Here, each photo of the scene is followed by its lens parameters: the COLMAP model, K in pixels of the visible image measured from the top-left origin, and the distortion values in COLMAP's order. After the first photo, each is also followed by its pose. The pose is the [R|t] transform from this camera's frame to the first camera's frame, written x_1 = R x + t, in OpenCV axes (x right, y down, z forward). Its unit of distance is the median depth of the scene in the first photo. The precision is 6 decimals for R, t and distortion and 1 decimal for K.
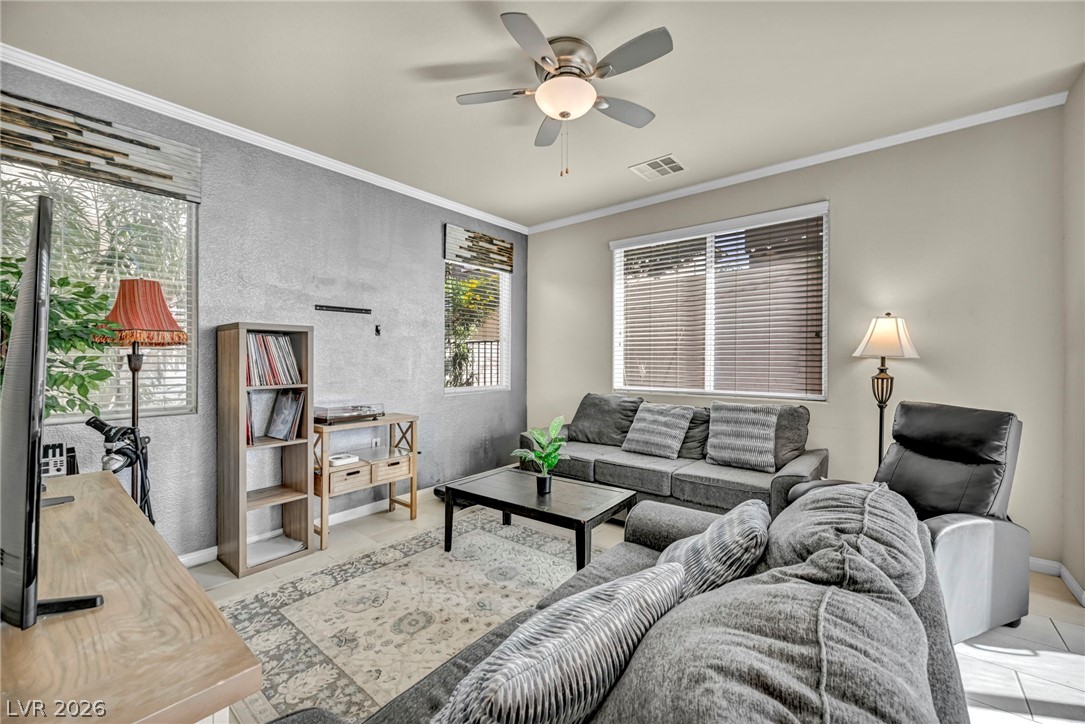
lens RADIAL K [[448.8, 0, 541.0], [0, 448.8, 355.7], [0, 0, 1]] dist [-0.000734, 0.000376]
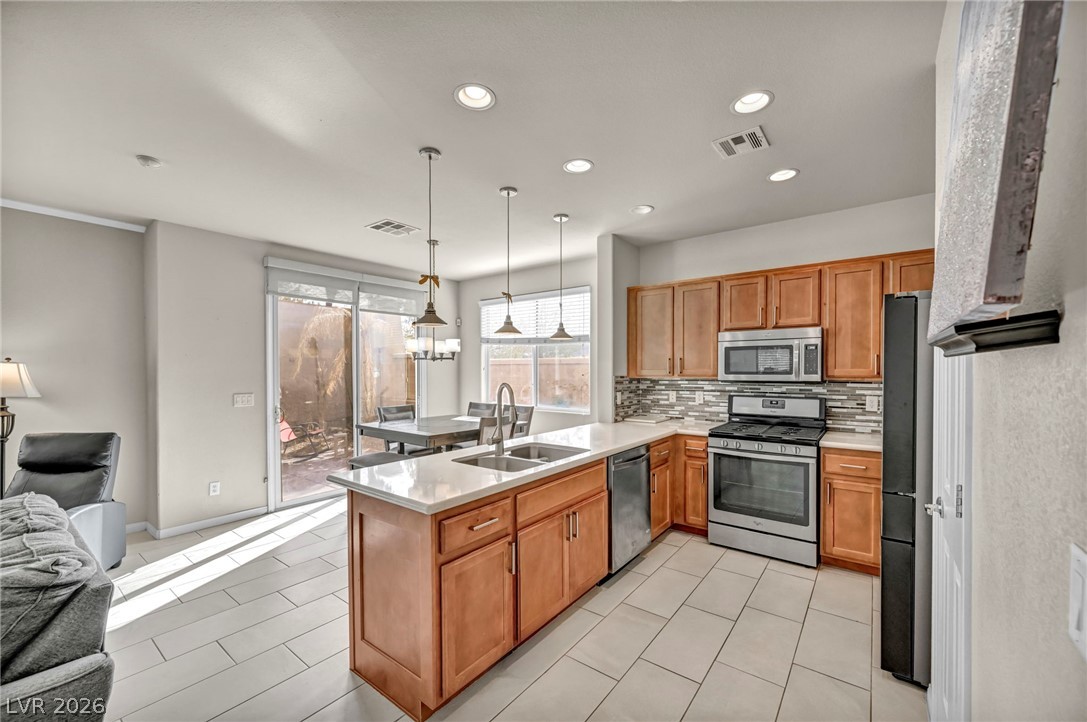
lens RADIAL K [[432.5, 0, 541.7], [0, 432.5, 373.8], [0, 0, 1]] dist [0.001562, 0.000203]
pose [[-0.008561, -0.010221, 0.999911, -0.459419], [0.002771, 0.999944, 0.010245, -0.086055], [-0.999960, 0.002858, -0.008532, -0.465964]]
